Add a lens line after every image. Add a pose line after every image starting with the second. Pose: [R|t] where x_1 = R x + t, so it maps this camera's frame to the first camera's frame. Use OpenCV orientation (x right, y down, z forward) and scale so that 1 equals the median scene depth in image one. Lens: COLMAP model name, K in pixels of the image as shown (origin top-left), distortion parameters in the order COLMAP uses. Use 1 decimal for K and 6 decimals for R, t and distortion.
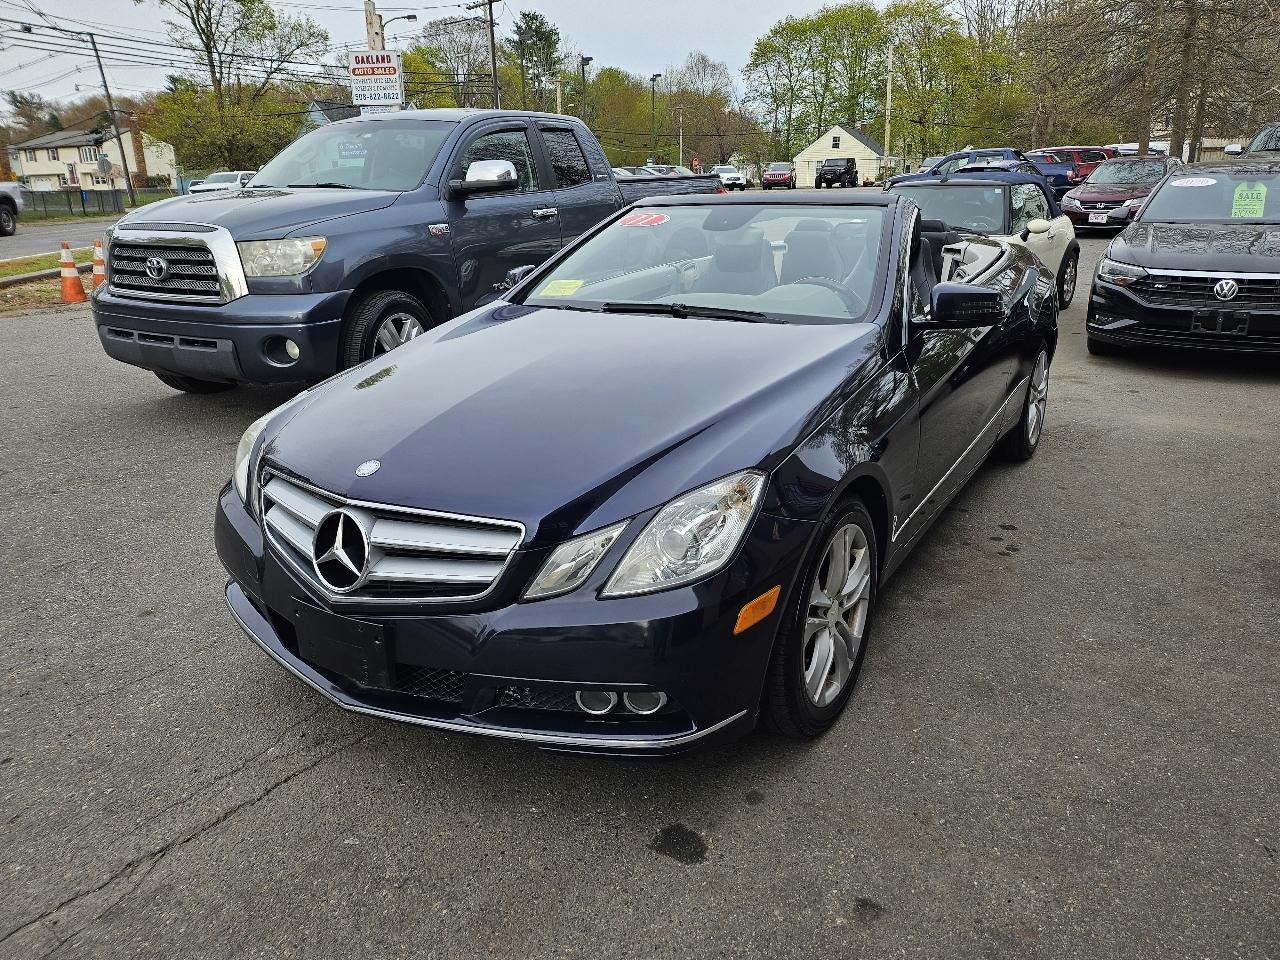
lens RADIAL K [[895.9, 0, 642.9], [0, 895.9, 461.2], [0, 0, 1]] dist [0.067389, -0.071427]
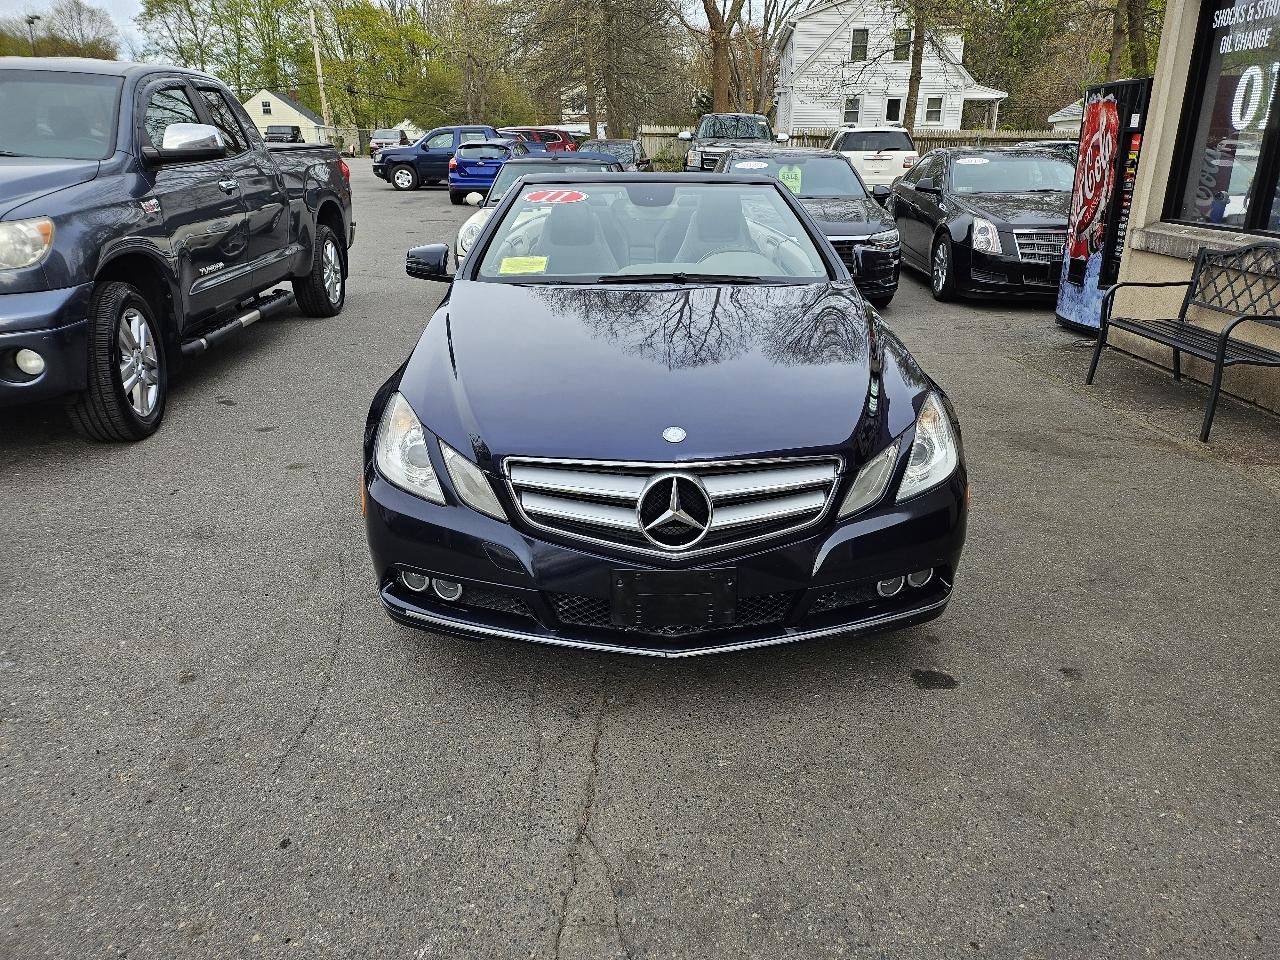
lens RADIAL K [[895.9, 0, 636.2], [0, 895.9, 479.2], [0, 0, 1]] dist [0.067389, -0.071427]
pose [[0.834949, -0.168329, 0.523952, -0.337850], [0.144317, 0.985726, 0.086705, -0.014253], [-0.531068, 0.003220, 0.847323, 0.041644]]
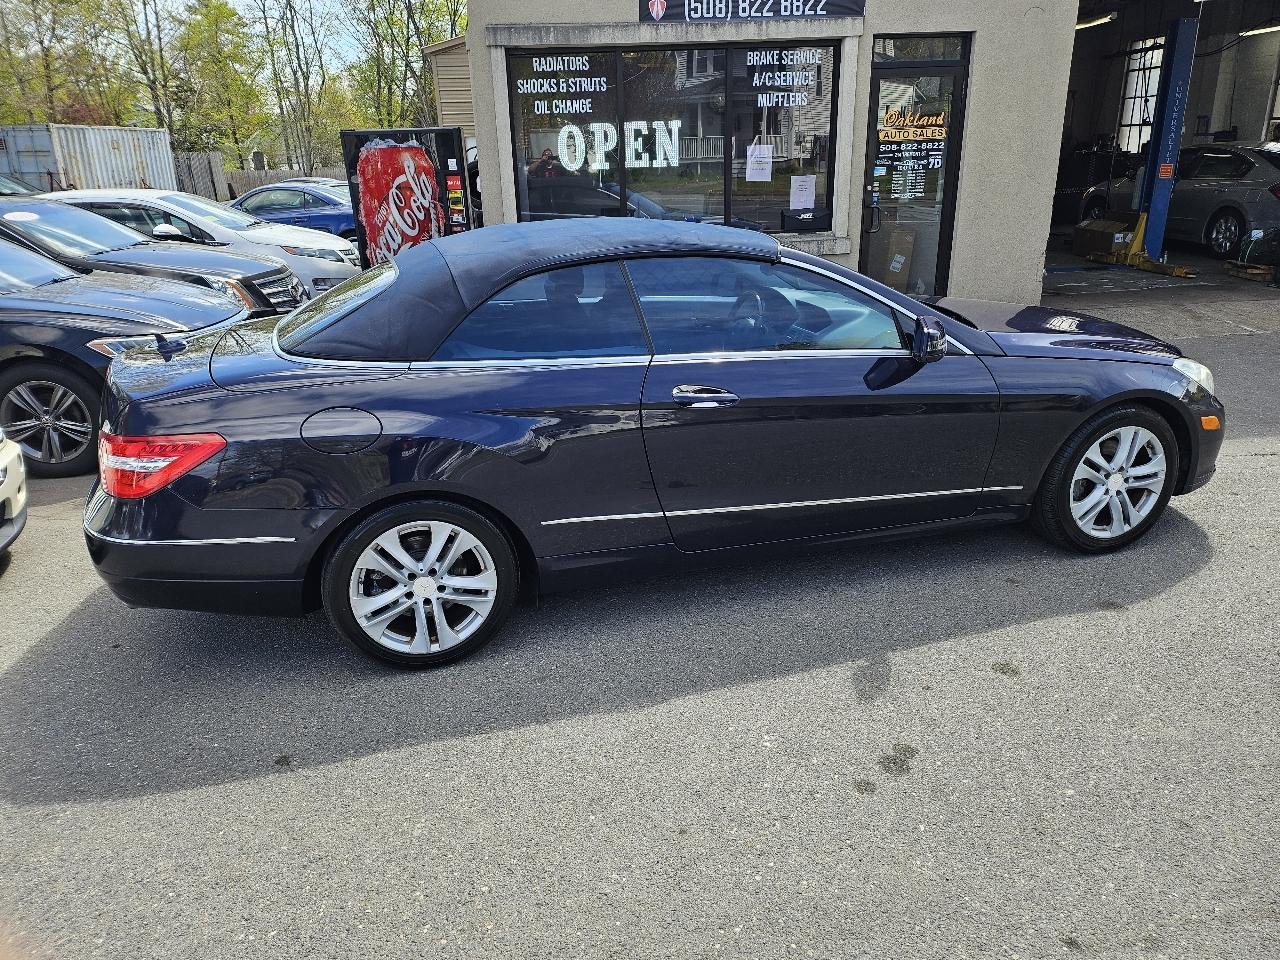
lens RADIAL K [[895.9, 0, 636.6], [0, 895.9, 484.8], [0, 0, 1]] dist [0.067389, -0.071427]
pose [[-0.622213, -0.230659, 0.748096, -0.408776], [0.270746, 0.833235, 0.482096, -0.443832], [-0.734539, 0.502510, -0.455999, 1.319637]]
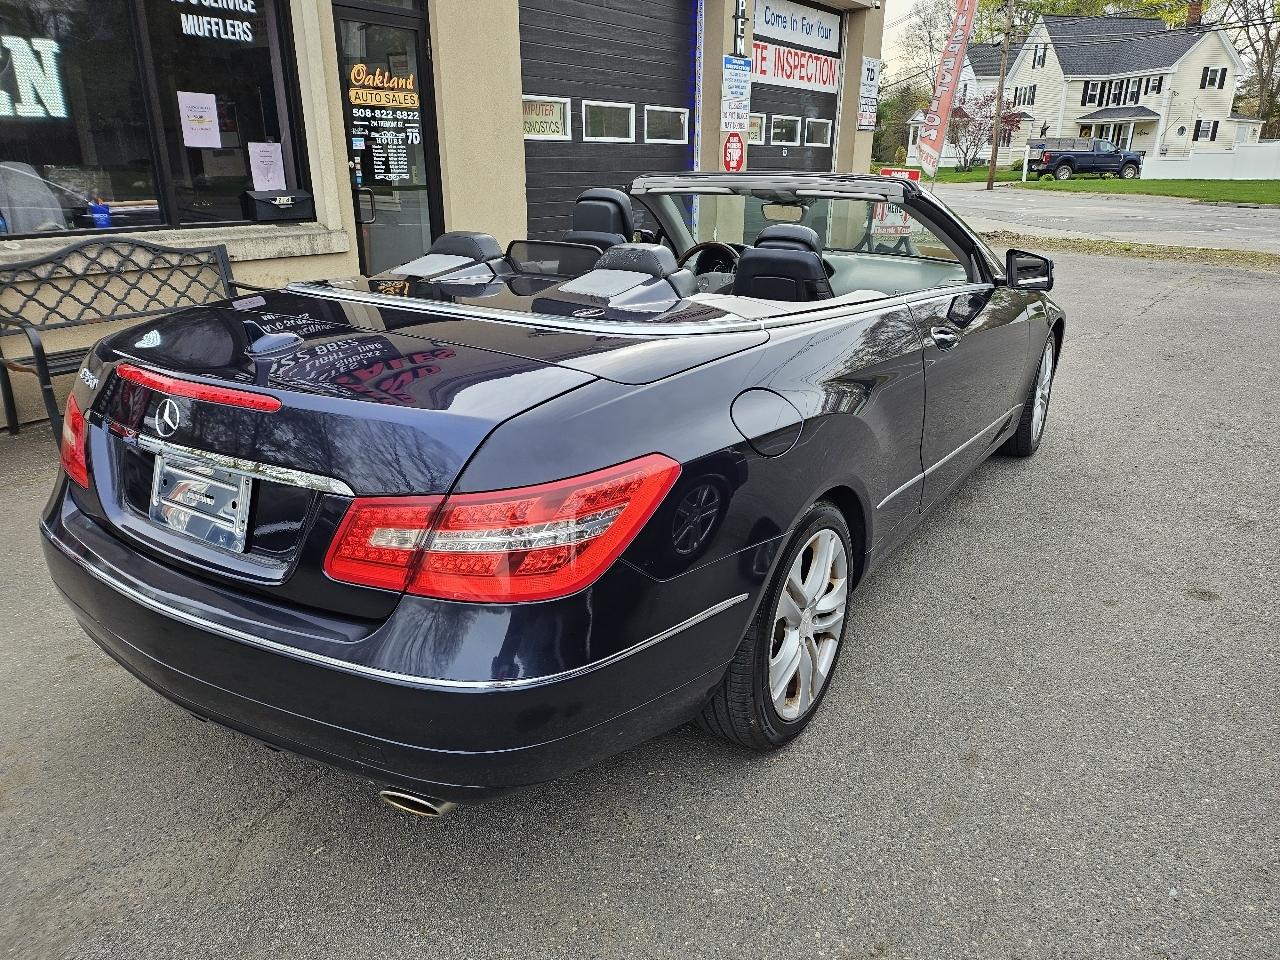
lens RADIAL K [[895.9, 0, 639.5], [0, 895.9, 475.5], [0, 0, 1]] dist [0.067389, -0.071427]
pose [[-0.999395, 0.016588, 0.030560, 0.156607], [0.031406, 0.807846, 0.588556, -0.373720], [-0.014925, 0.589160, -0.807879, 1.251269]]
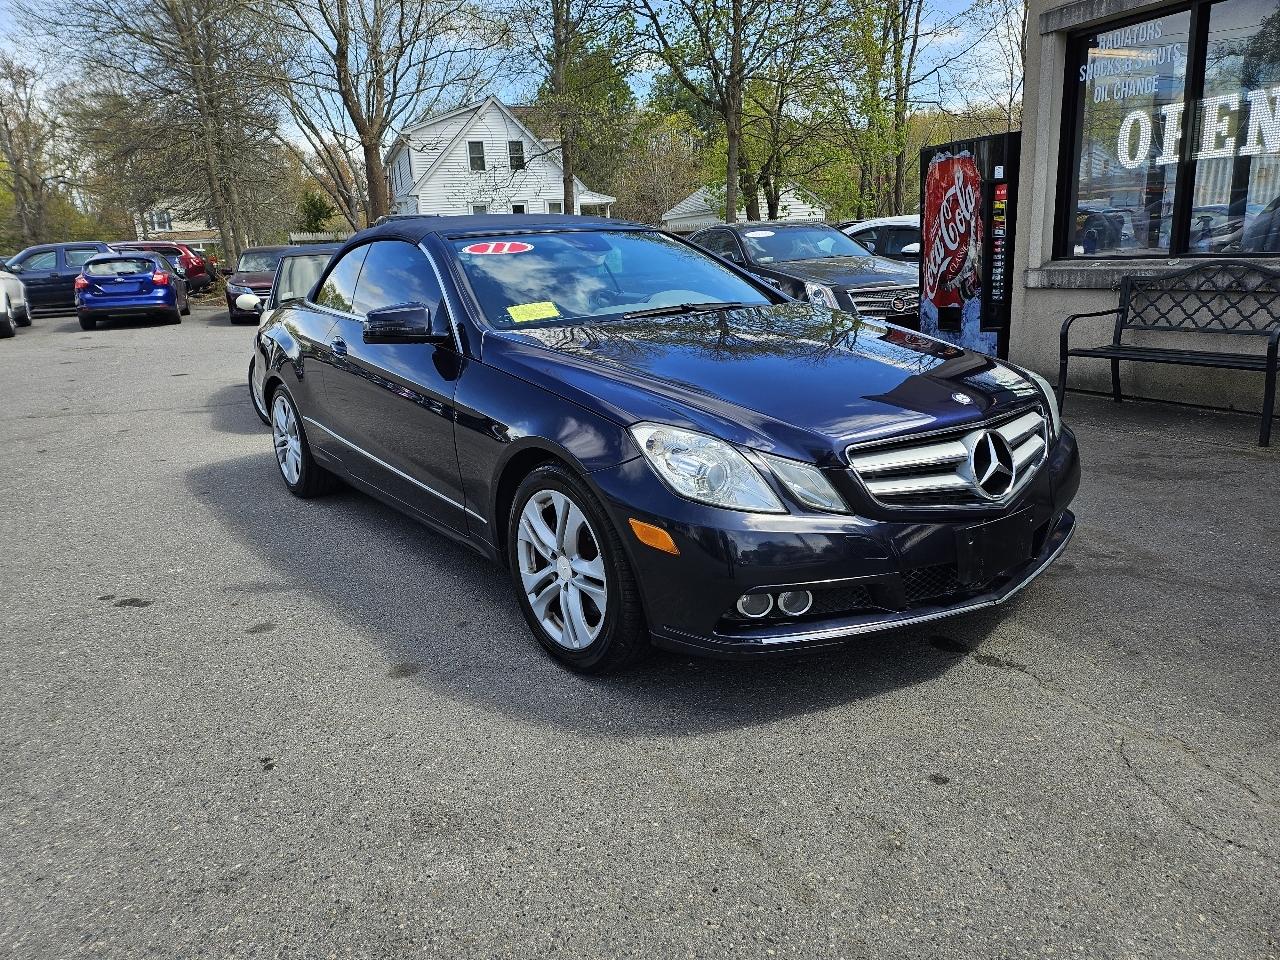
lens RADIAL K [[895.9, 0, 626.7], [0, 895.9, 482.8], [0, 0, 1]] dist [0.067389, -0.071427]
pose [[0.536359, -0.217601, 0.815456, -0.484687], [0.287237, 0.955578, 0.066065, -0.095621], [-0.793608, 0.198795, 0.575037, 0.456082]]
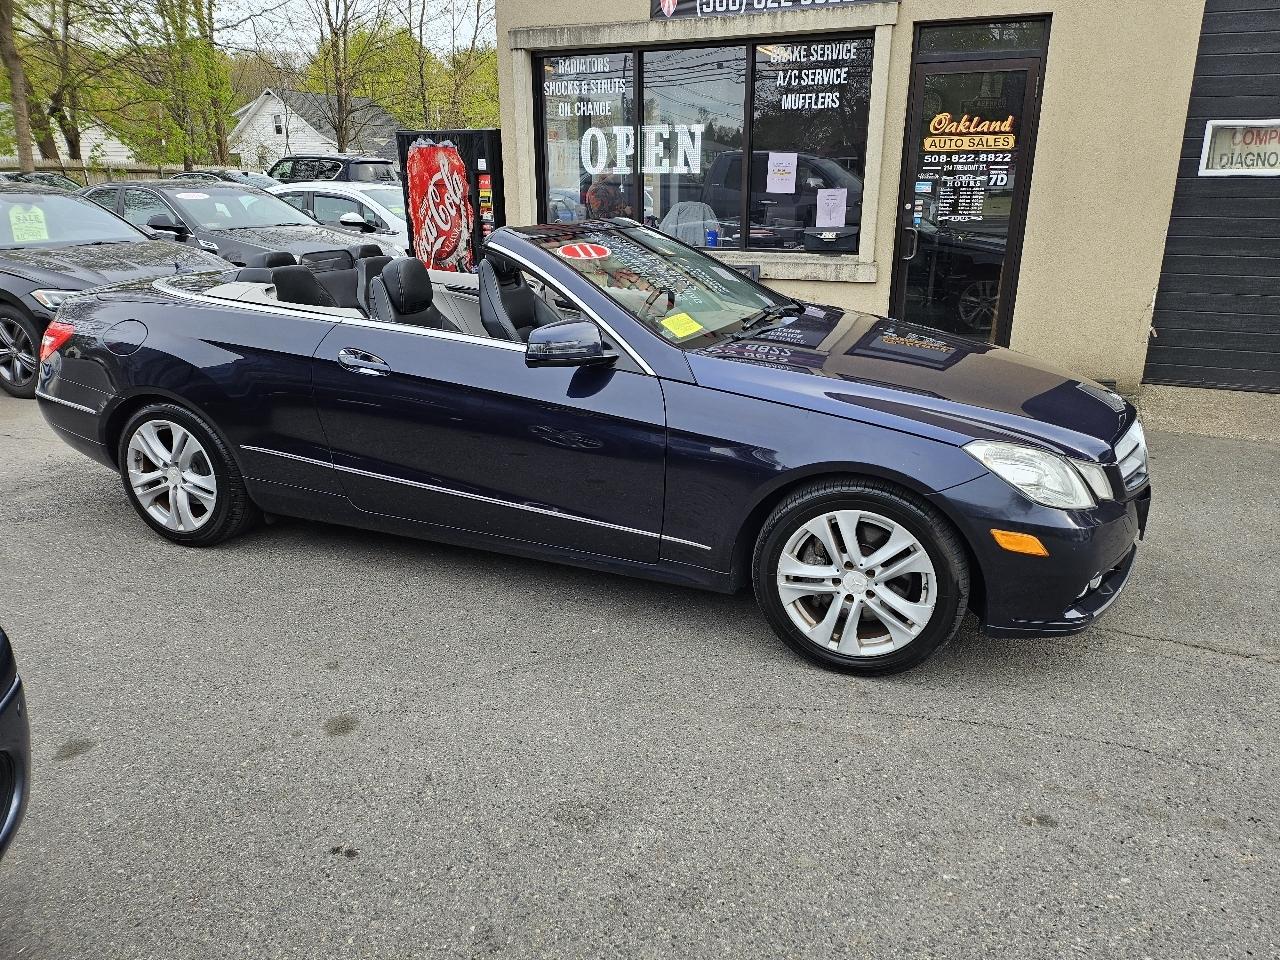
lens RADIAL K [[895.9, 0, 654.6], [0, 895.9, 466.5], [0, 0, 1]] dist [0.067389, -0.071427]
pose [[-0.183216, -0.278666, 0.942750, -0.602553], [0.290969, 0.900644, 0.322767, -0.222325], [-0.939026, 0.333447, -0.083929, 0.698434]]
